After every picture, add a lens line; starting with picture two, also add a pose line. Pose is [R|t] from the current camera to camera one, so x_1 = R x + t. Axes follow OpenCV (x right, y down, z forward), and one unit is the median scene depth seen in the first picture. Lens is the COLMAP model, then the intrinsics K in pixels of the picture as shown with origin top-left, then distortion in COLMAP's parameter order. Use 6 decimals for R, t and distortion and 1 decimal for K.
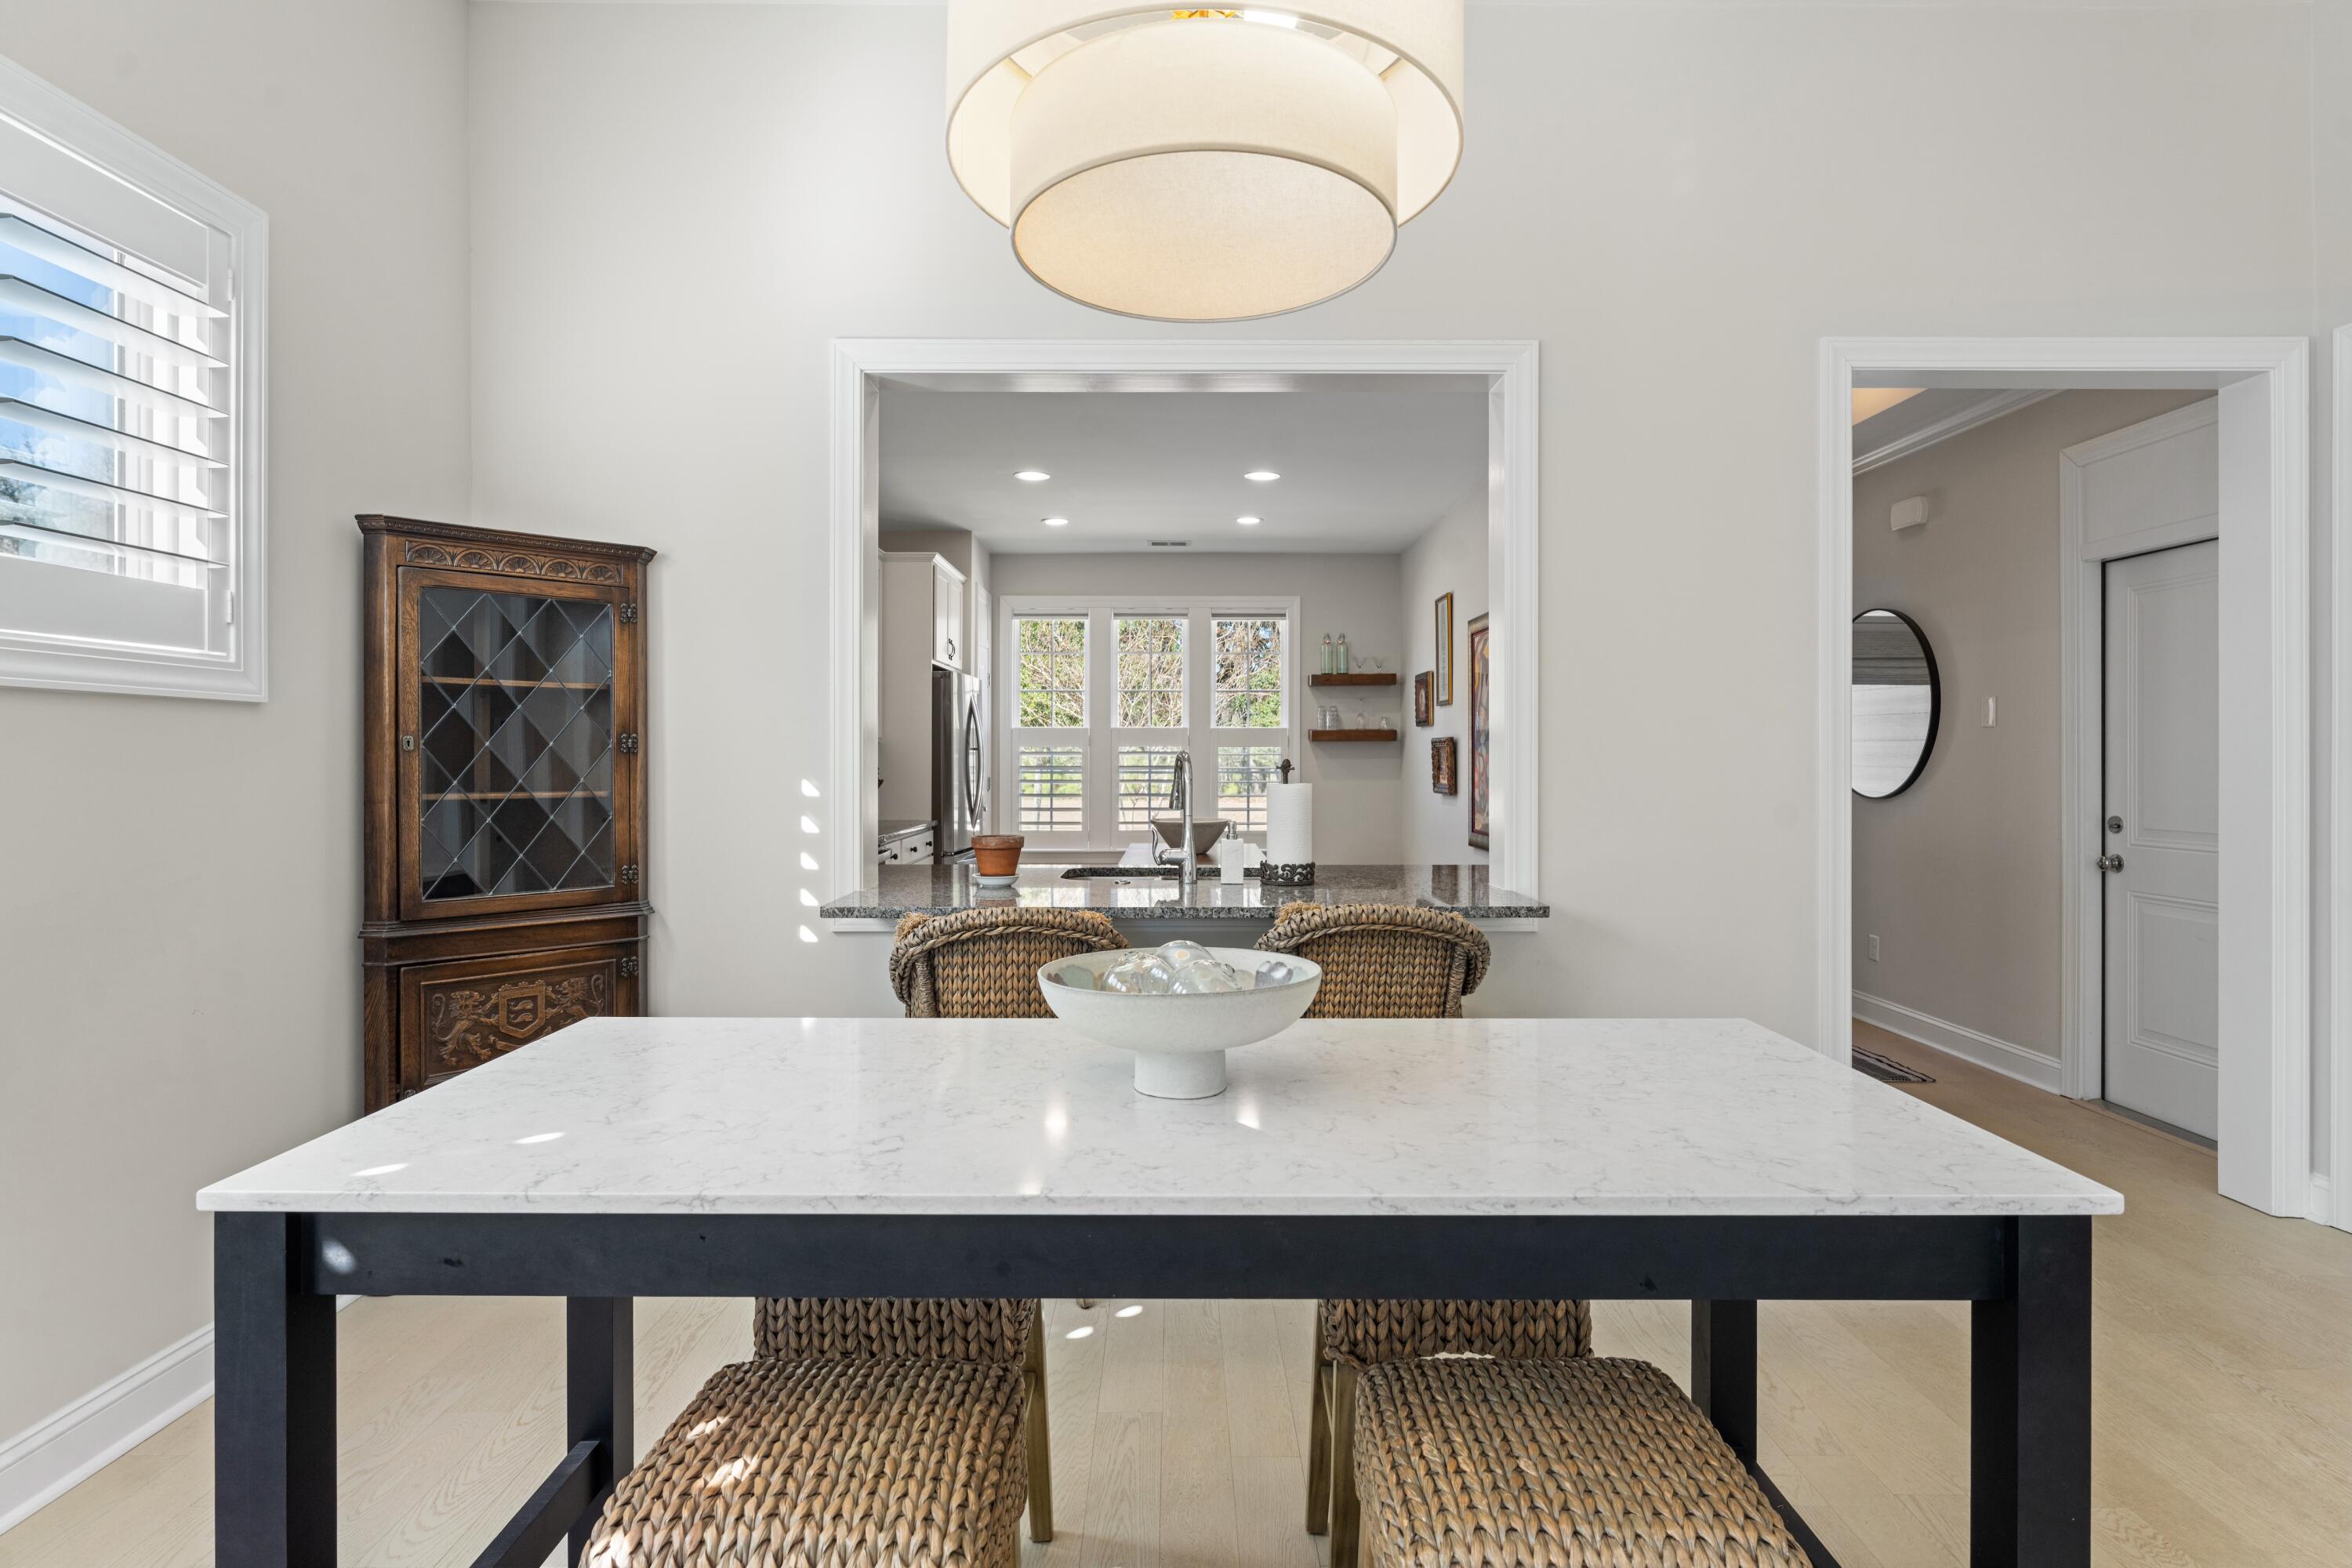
lens RADIAL K [[1190.3, 0, 1183.3], [0, 1190.3, 778.2], [0, 0, 1]] dist [-0.000159, -0.000147]
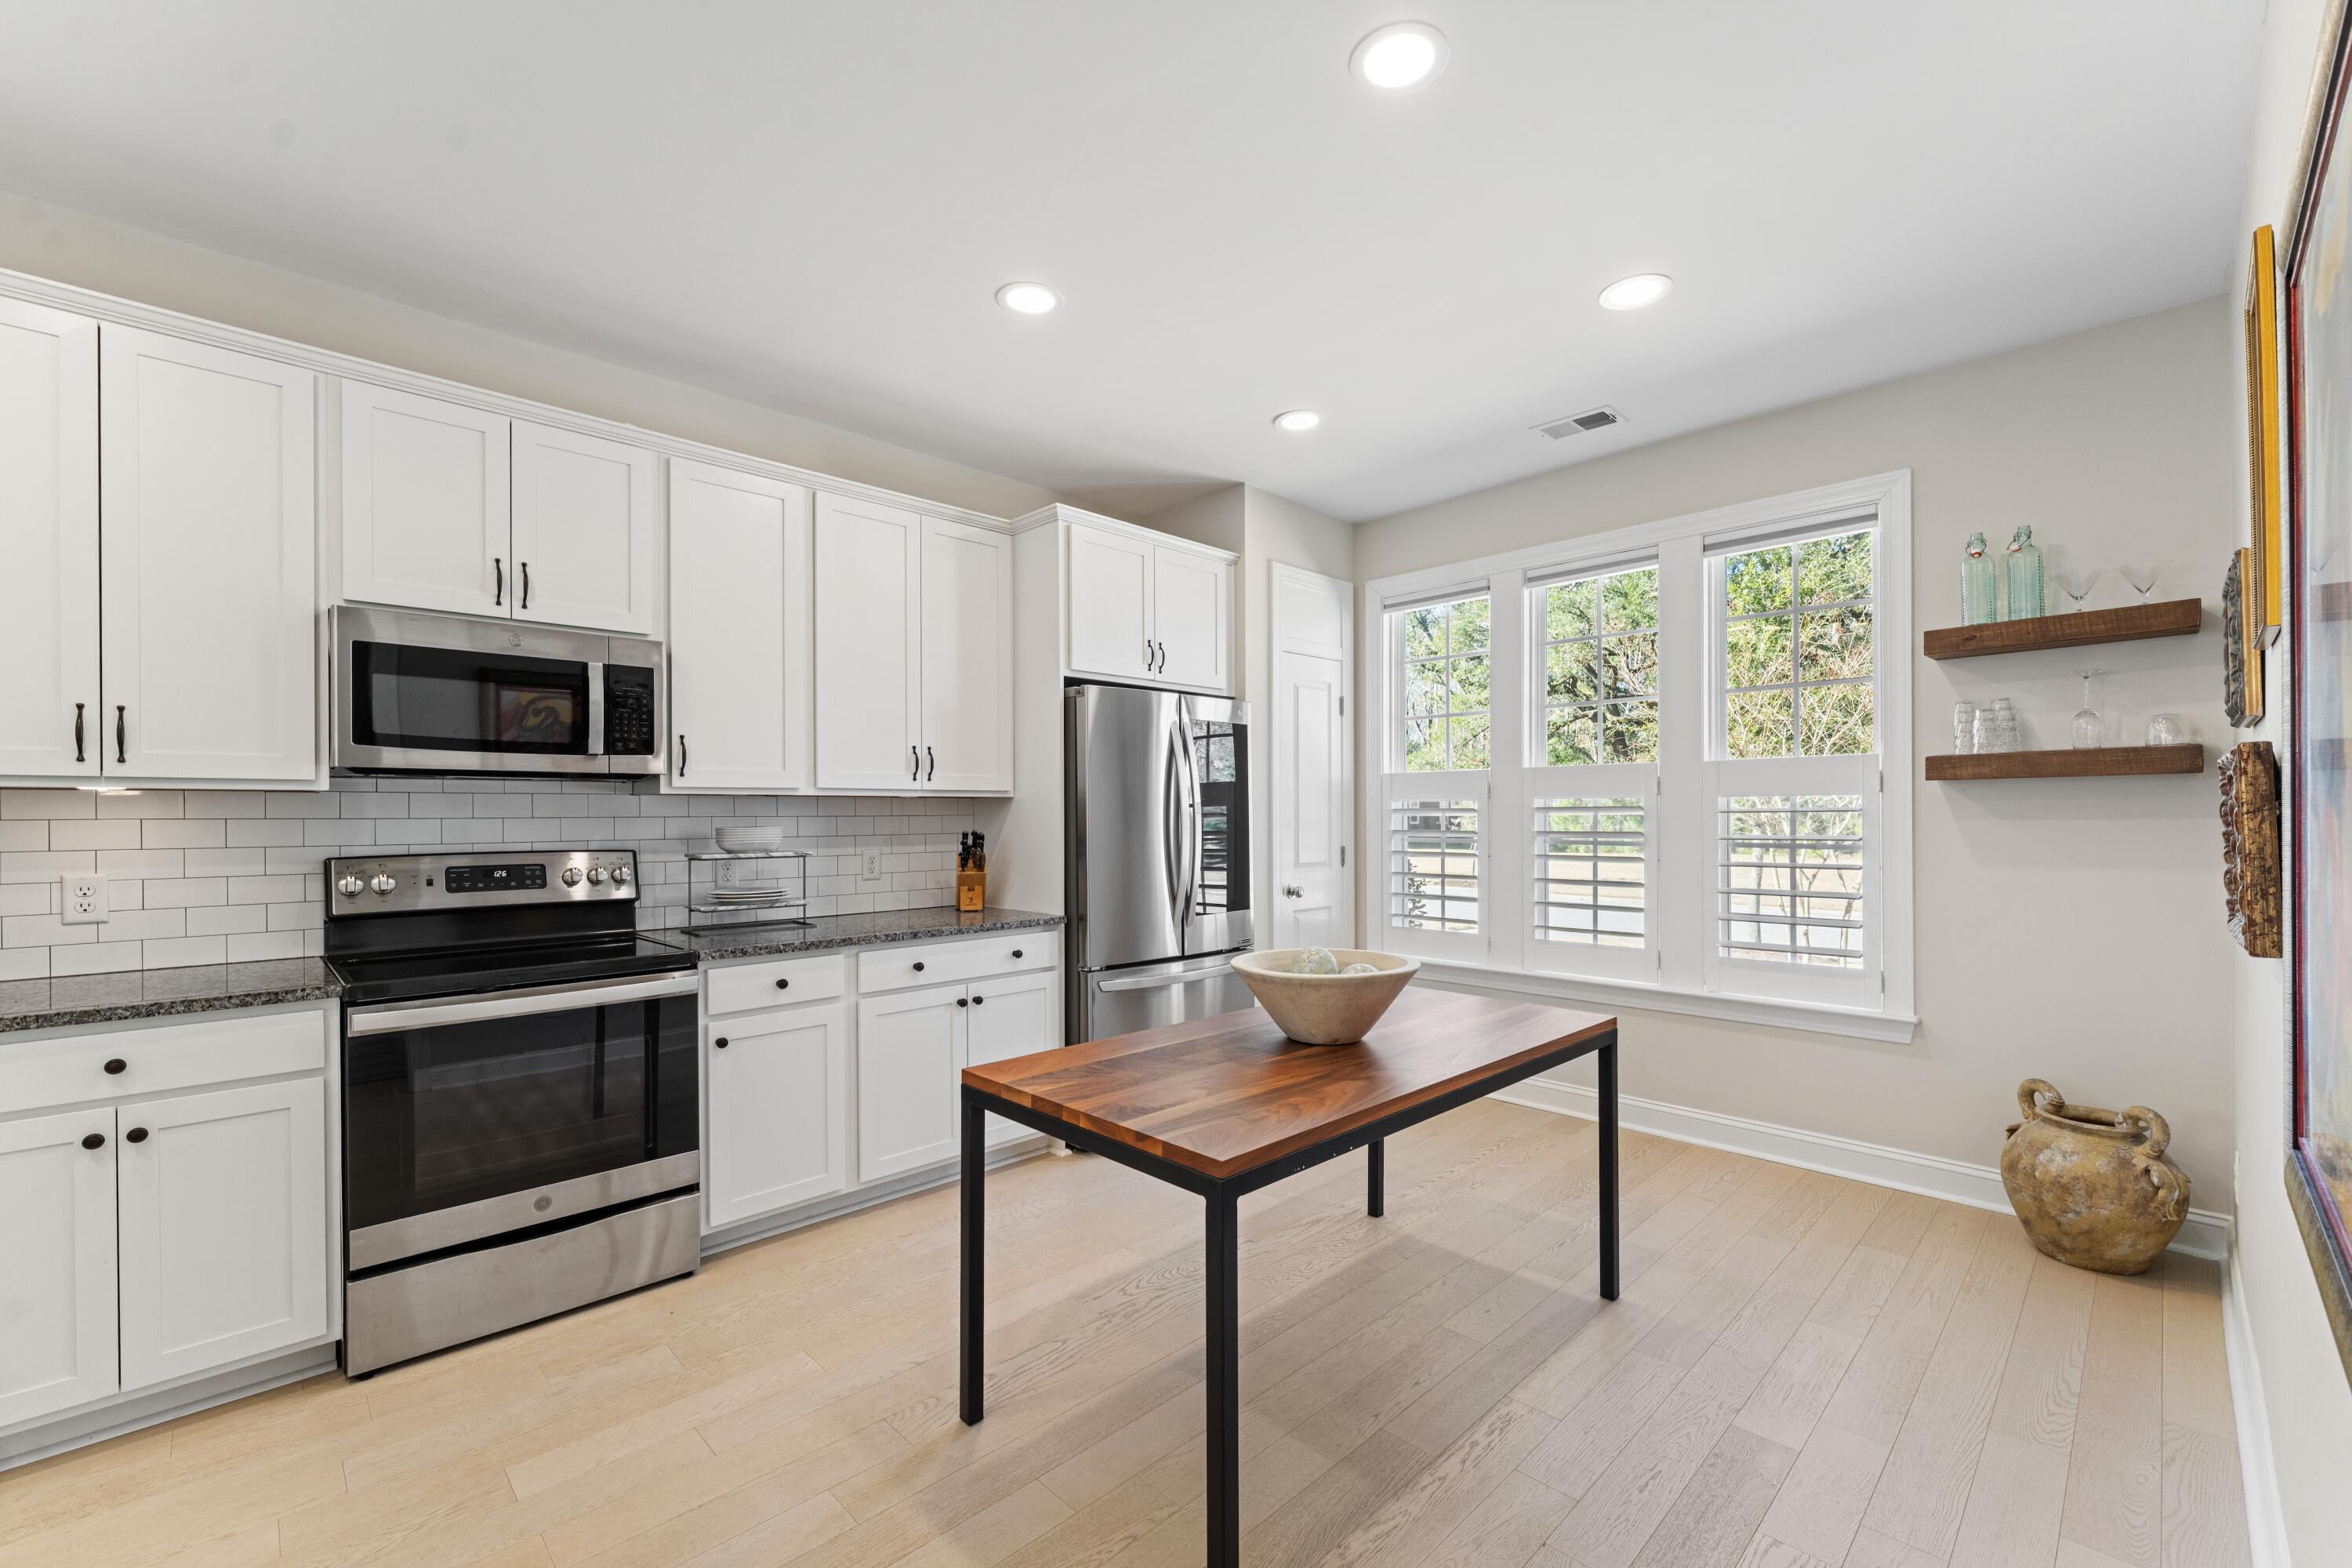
lens RADIAL K [[958.4, 0, 1170.5], [0, 958.4, 823.3], [0, 0, 1]] dist [-0.012473, -0.000051]
pose [[0.692399, -0.001682, -0.721513, 0.444033], [-0.007928, 0.999919, -0.009939, -0.022551], [0.721471, 0.012601, 0.692330, 1.443149]]
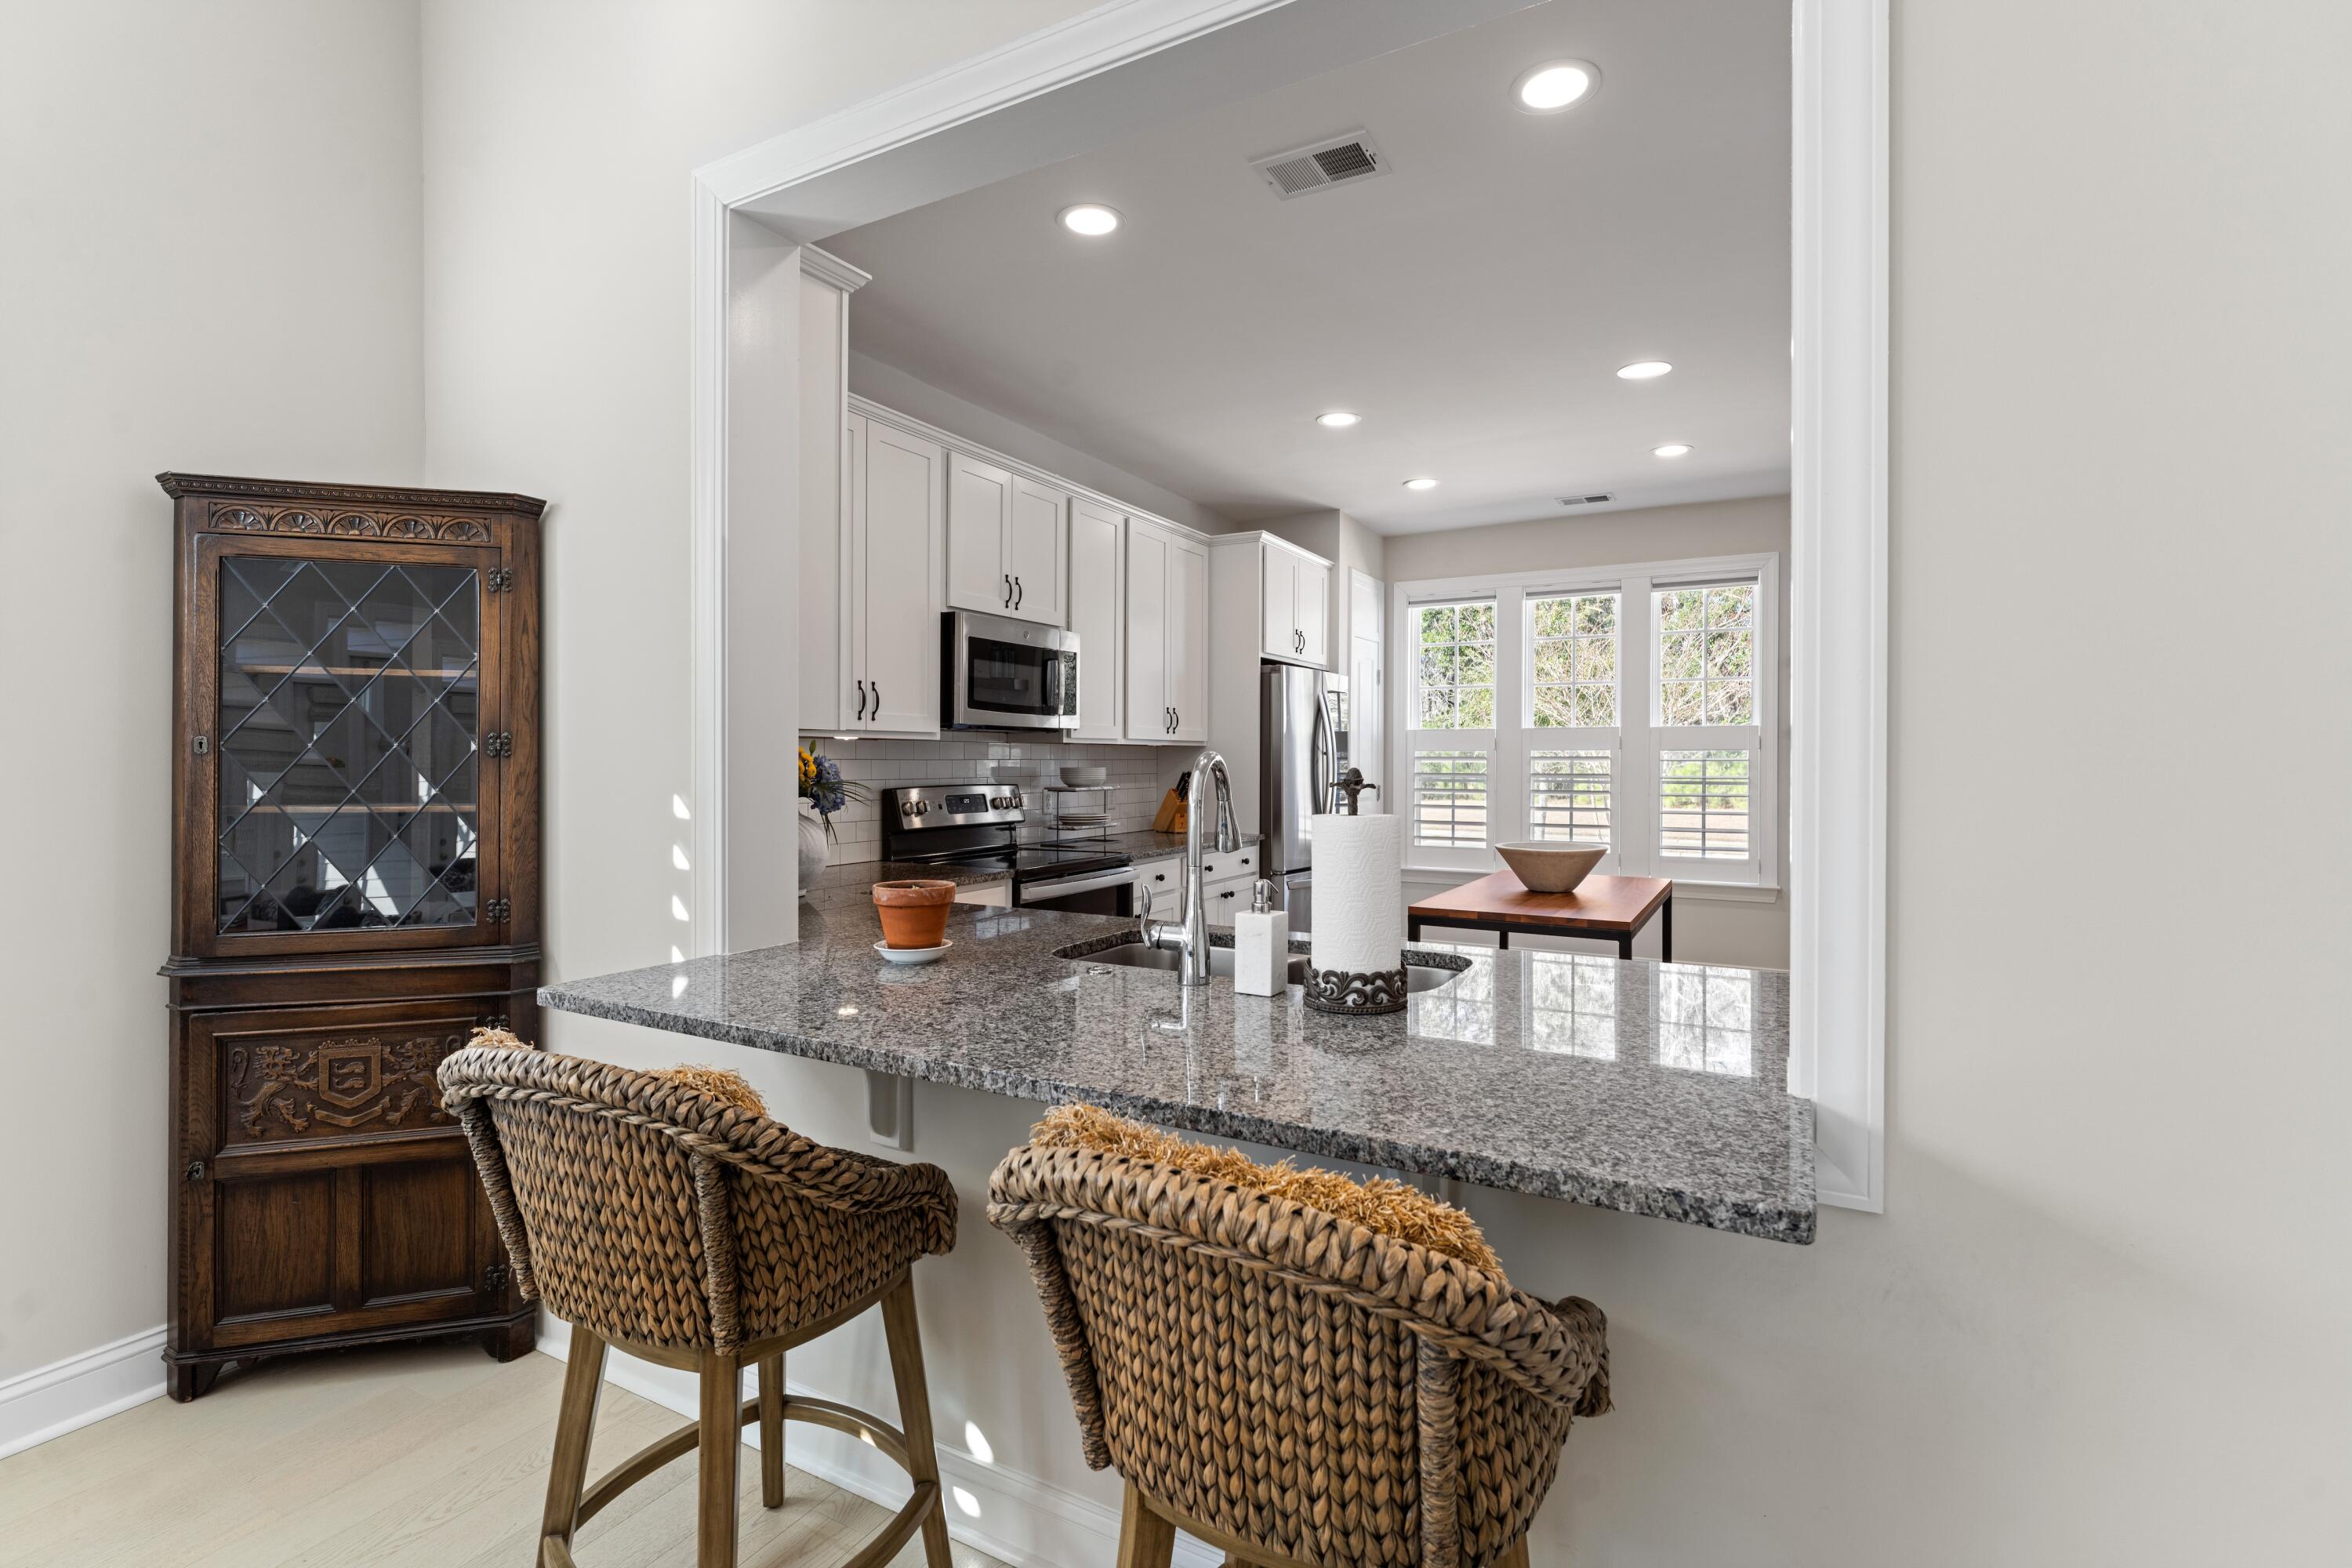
lens RADIAL K [[1070.2, 0, 1181.1], [0, 1070.2, 776.0], [0, 0, 1]] dist [0.001124, 0.000160]
pose [[0.872446, 0.008648, -0.488634, 0.270673], [-0.011010, 0.999937, -0.001960, -0.011785], [0.488586, 0.007090, 0.872487, 0.588512]]
